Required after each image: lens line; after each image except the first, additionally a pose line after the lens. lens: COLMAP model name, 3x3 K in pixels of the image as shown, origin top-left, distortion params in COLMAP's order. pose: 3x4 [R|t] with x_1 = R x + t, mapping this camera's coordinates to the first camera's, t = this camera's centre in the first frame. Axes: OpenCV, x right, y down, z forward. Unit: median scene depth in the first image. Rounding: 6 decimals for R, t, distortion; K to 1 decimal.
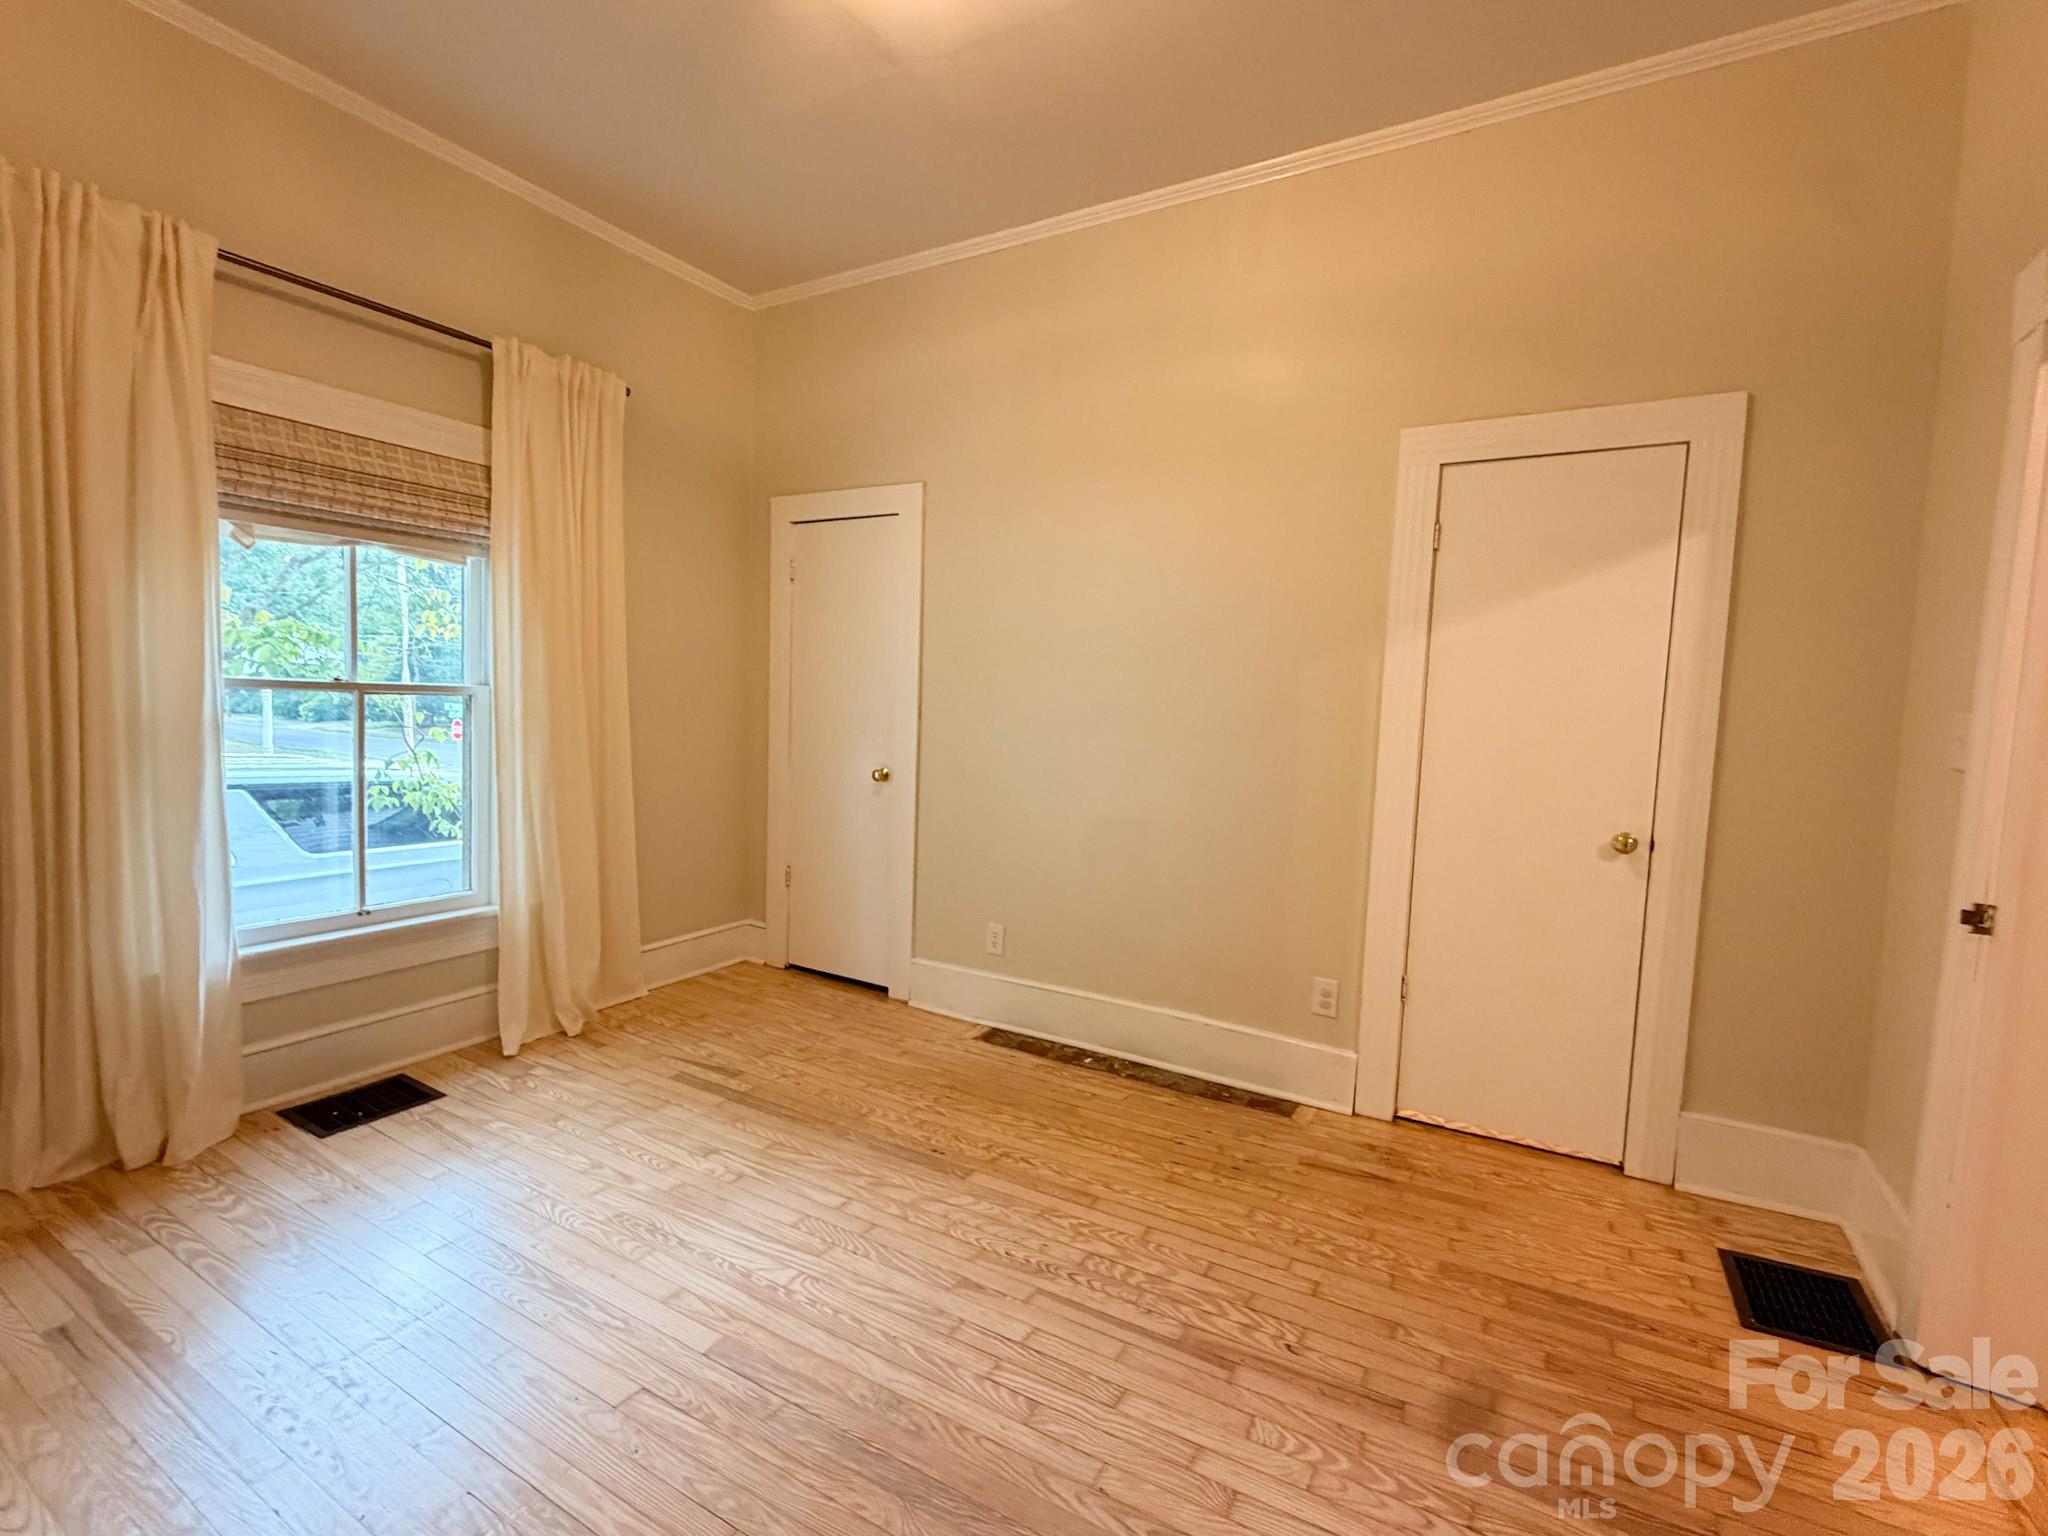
lens RADIAL K [[924.1, 0, 1023.7], [0, 924.1, 760.2], [0, 0, 1]] dist [0.001863, 0.000242]
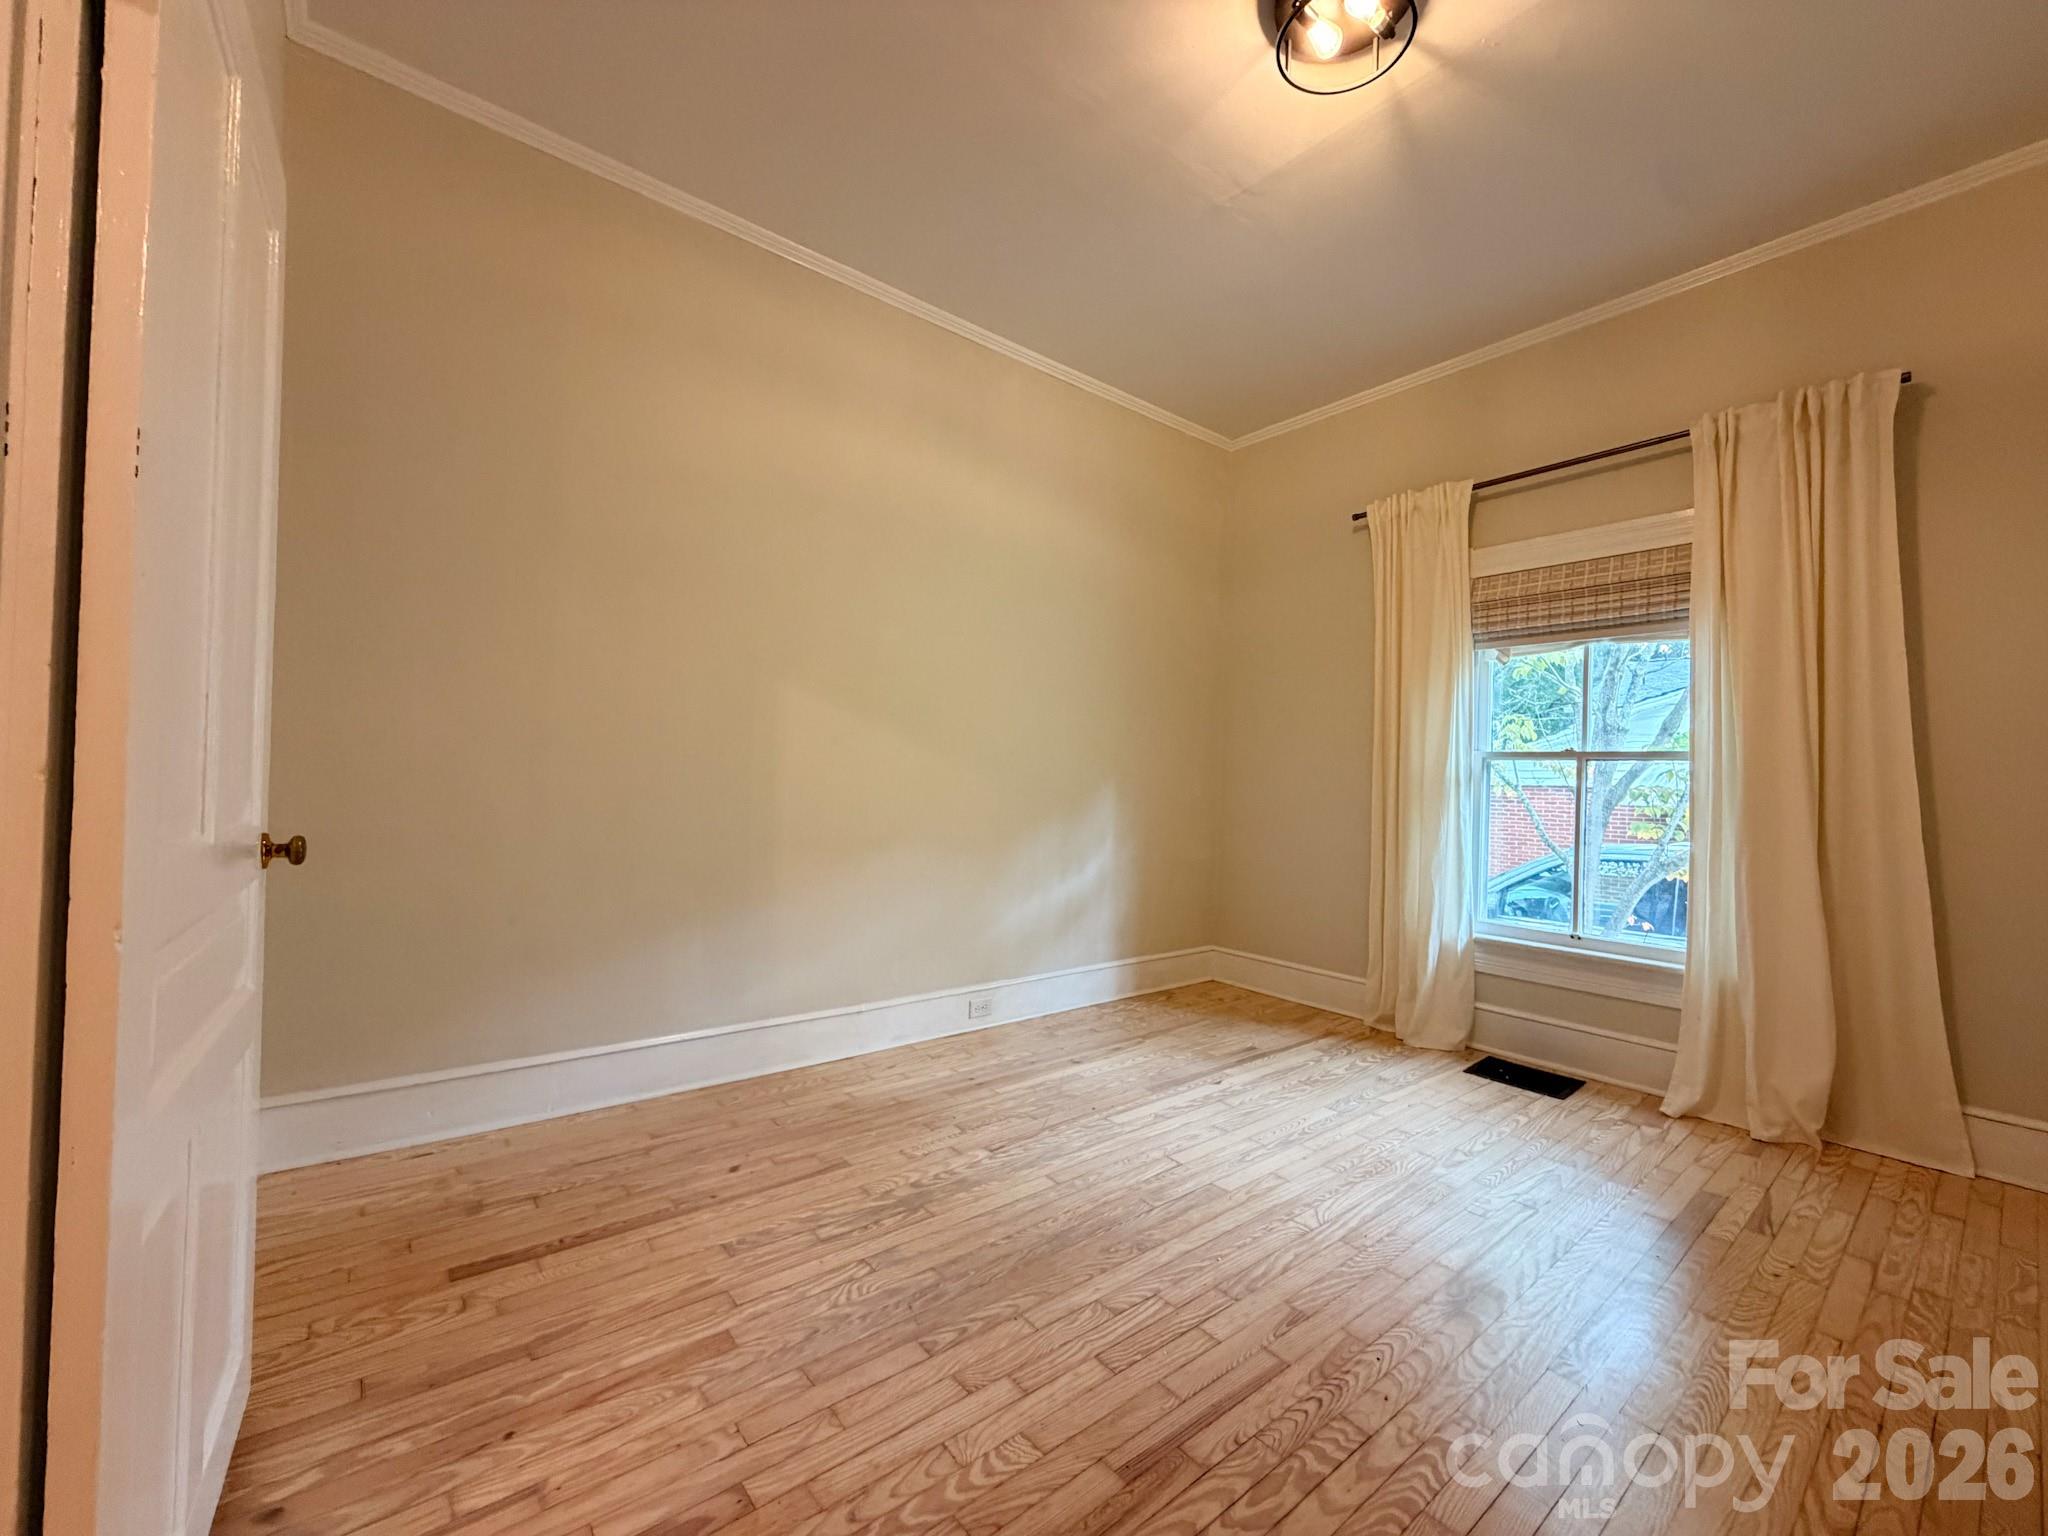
lens RADIAL K [[820.1, 0, 1021.5], [0, 820.1, 766.9], [0, 0, 1]] dist [0.000334, 0.000036]
pose [[-0.352672, -0.061740, -0.933708, 0.709085], [-0.104026, 0.994223, -0.026450, 0.054490], [0.929947, 0.087801, -0.357057, 0.827299]]
